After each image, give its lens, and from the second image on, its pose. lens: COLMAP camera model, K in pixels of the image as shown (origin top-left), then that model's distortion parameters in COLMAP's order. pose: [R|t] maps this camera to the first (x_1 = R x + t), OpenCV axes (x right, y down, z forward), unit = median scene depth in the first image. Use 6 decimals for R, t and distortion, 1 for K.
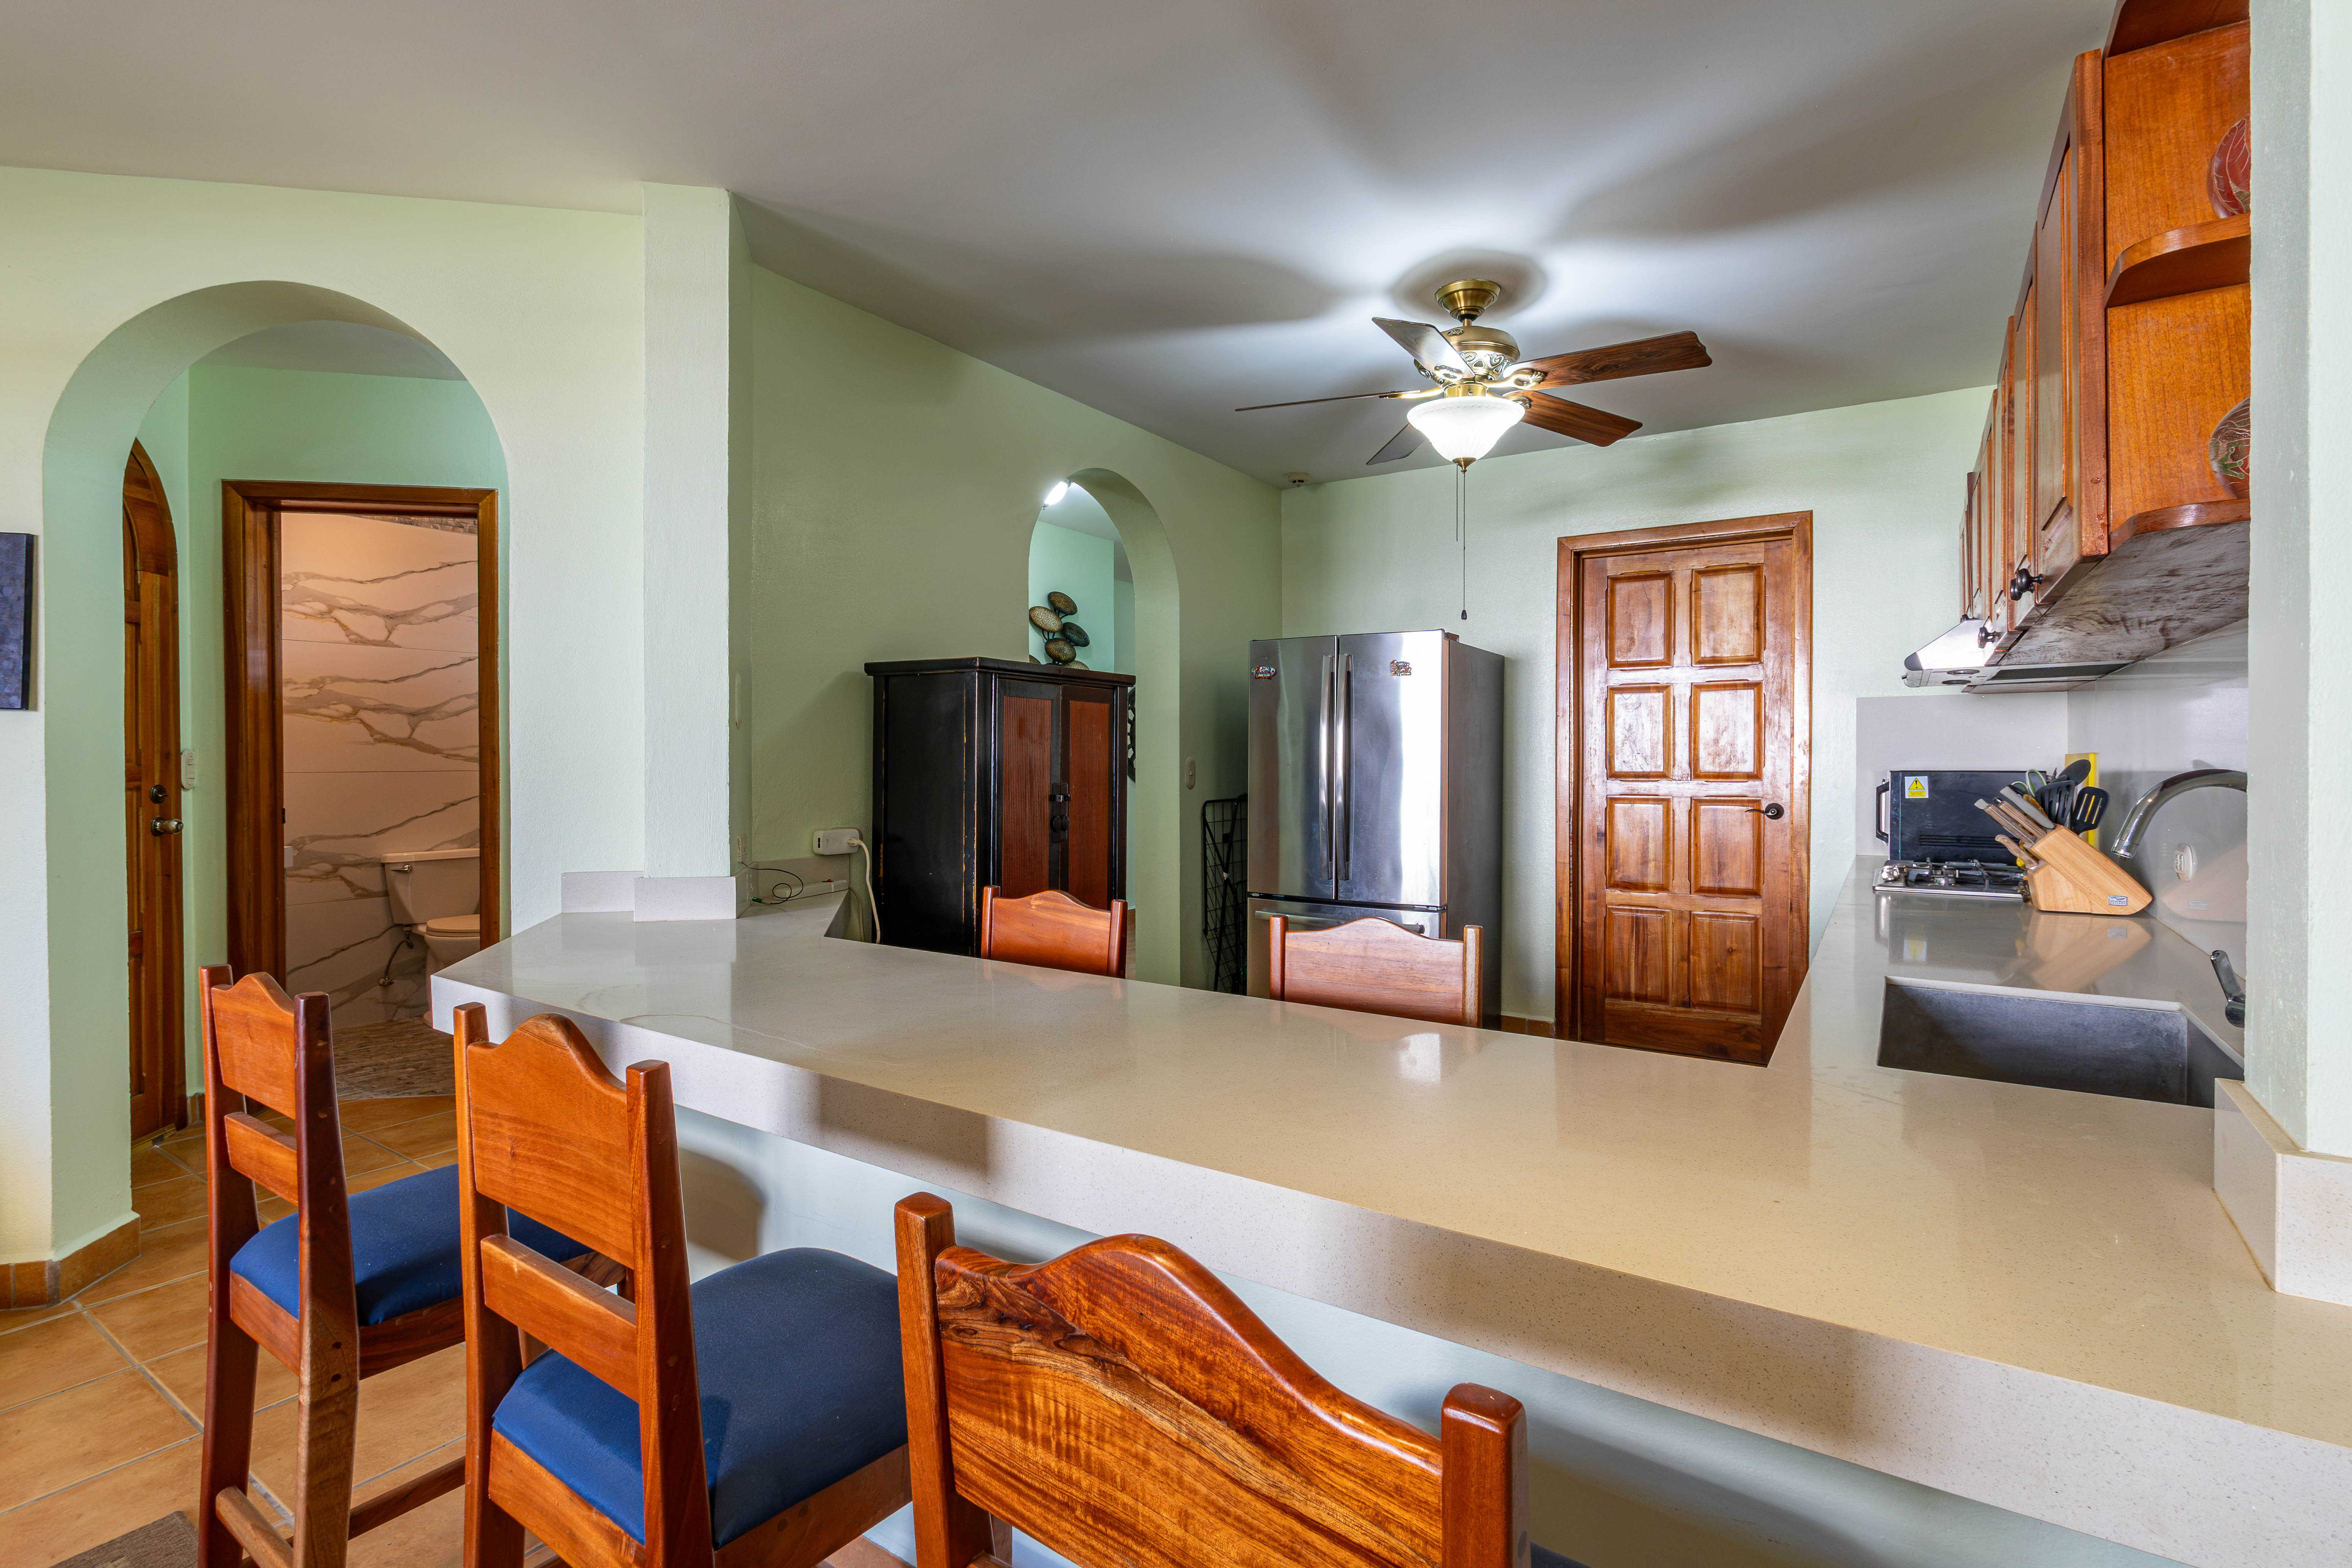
lens RADIAL K [[1094.1, 0, 1208.0], [0, 1094.1, 774.9], [0, 0, 1]] dist [-0.006864, 0.001285]
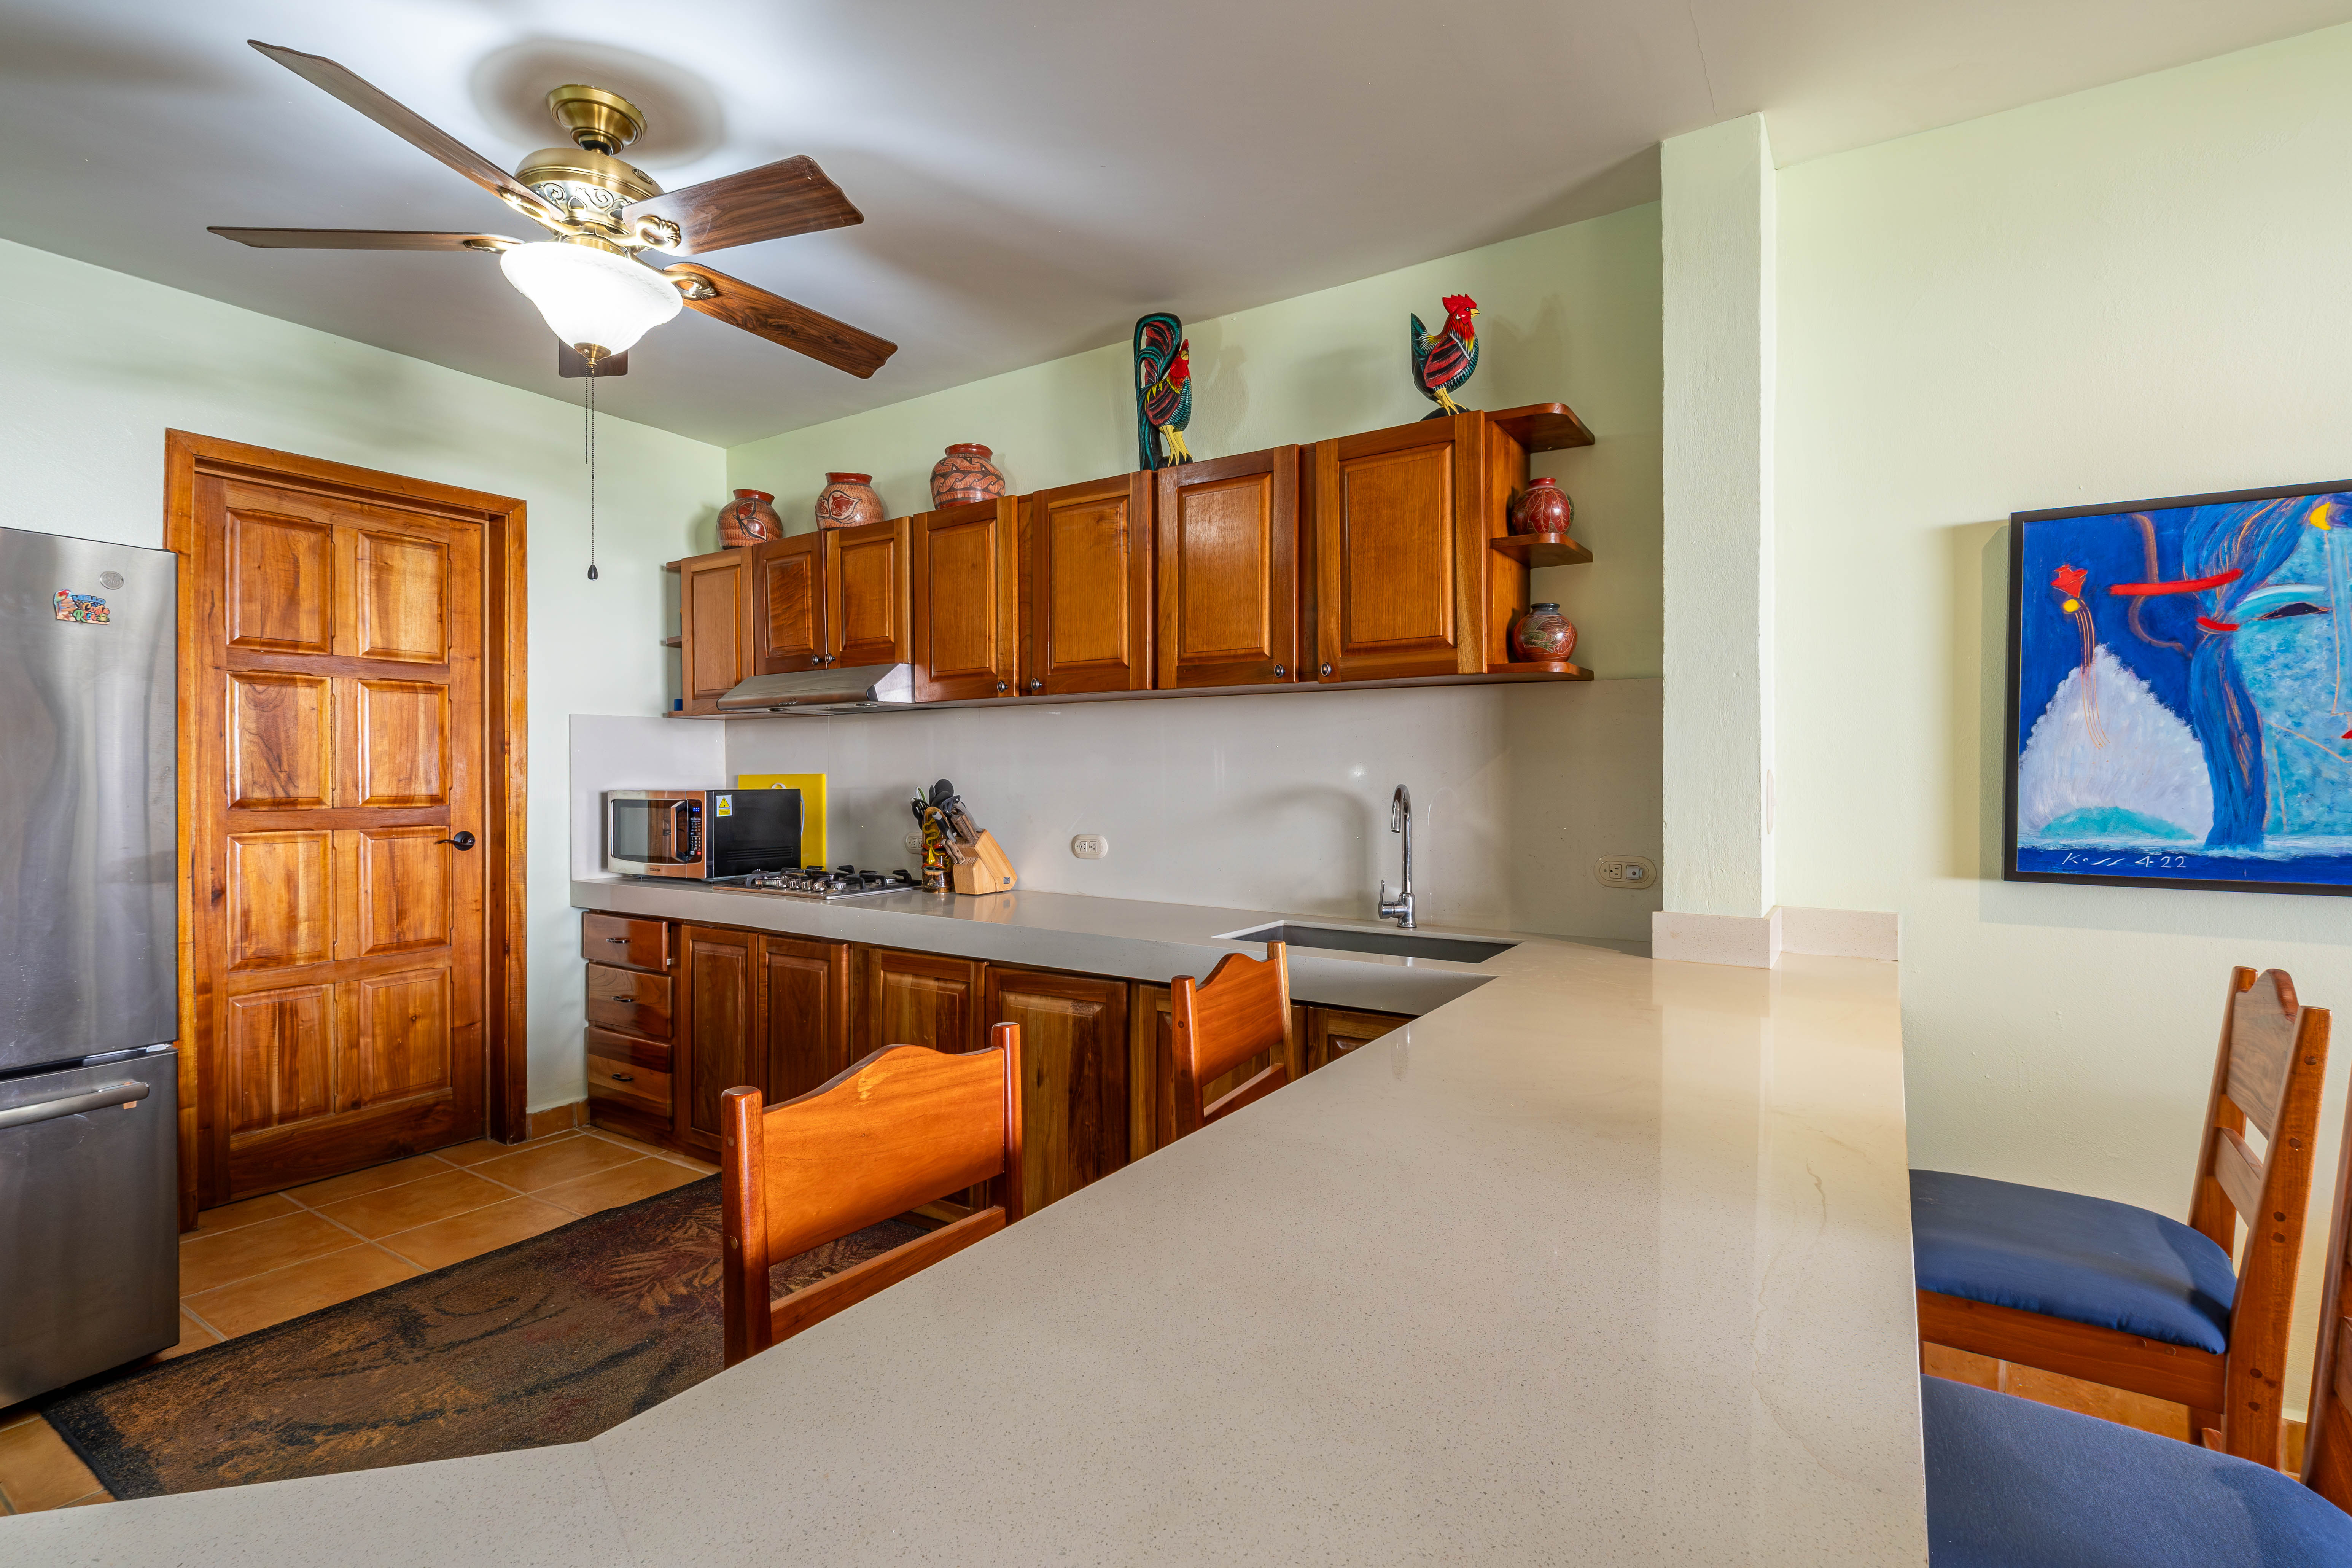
lens RADIAL K [[1094.1, 0, 1186.5], [0, 1094.1, 790.7], [0, 0, 1]] dist [-0.006864, 0.001285]
pose [[0.013040, -0.013590, 0.999823, -0.317644], [0.015403, 0.999792, 0.013389, -0.007942], [-0.999796, 0.015225, 0.013247, 0.431292]]
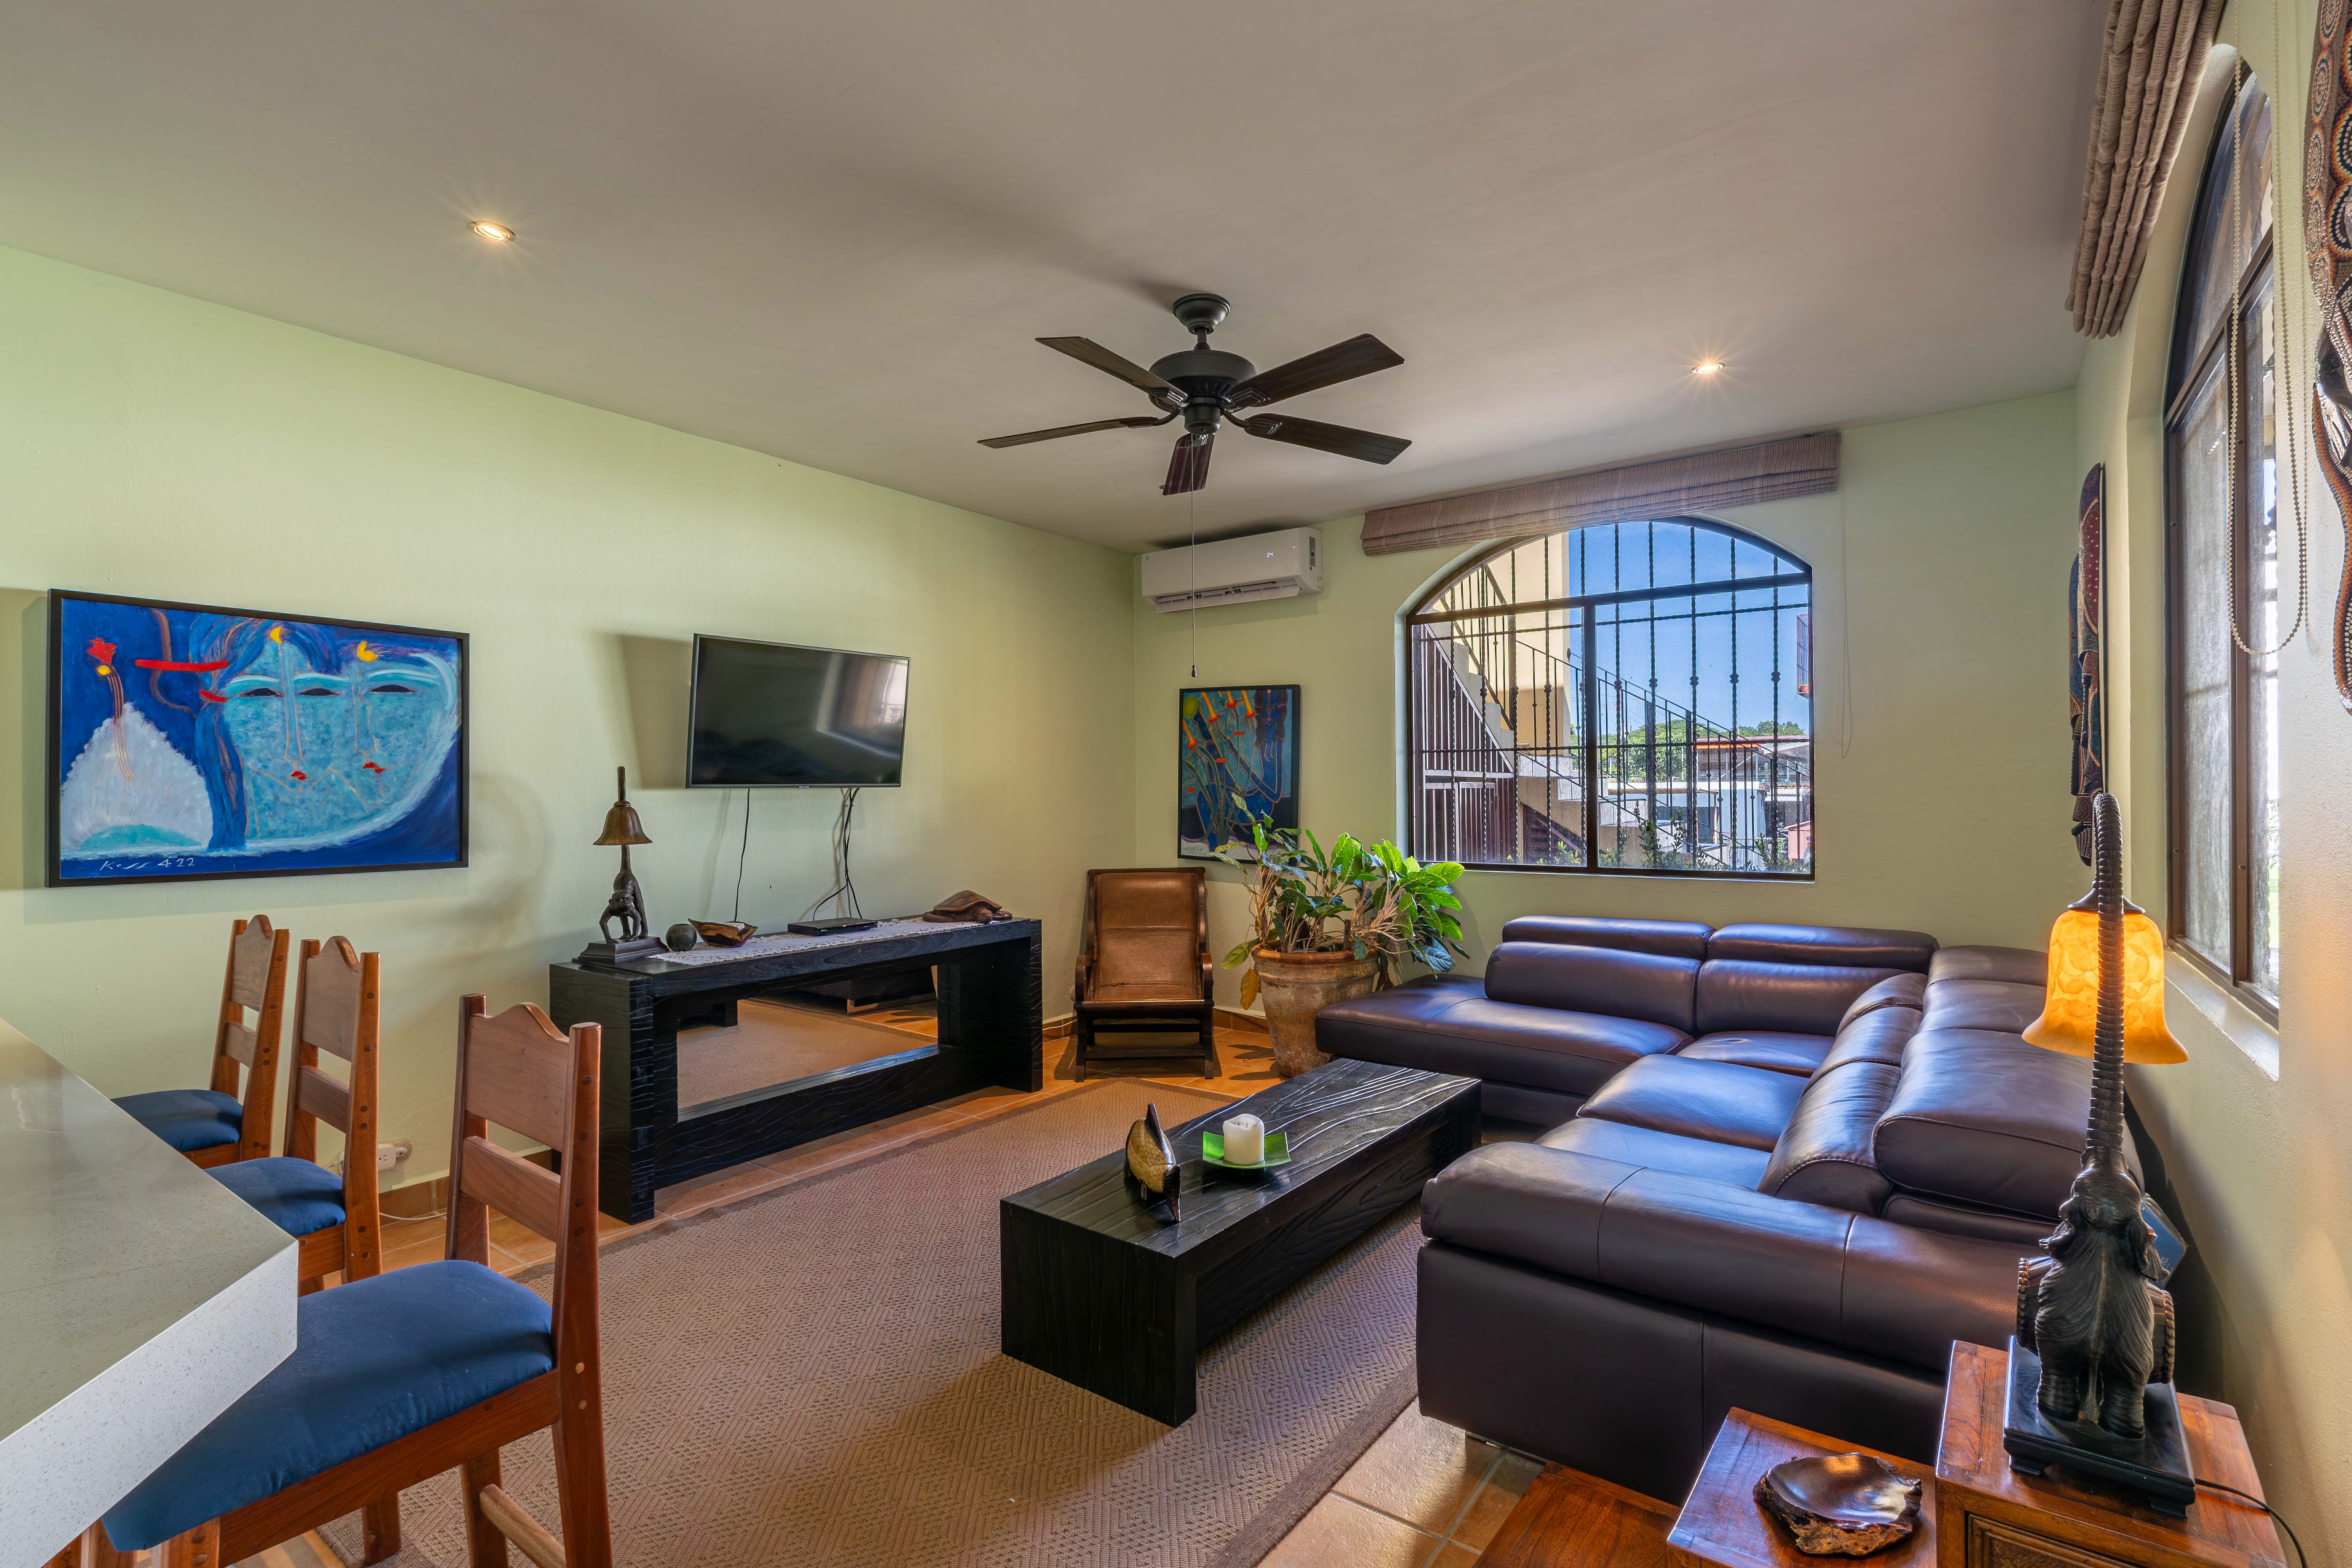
lens RADIAL K [[1094.1, 0, 1176.4], [0, 1094.1, 788.5], [0, 0, 1]] dist [-0.006864, 0.001285]
pose [[-0.996499, 0.010251, 0.082977, -0.489737], [0.011021, 0.999900, 0.008823, -0.008208], [-0.082879, 0.009706, -0.996512, 0.612739]]
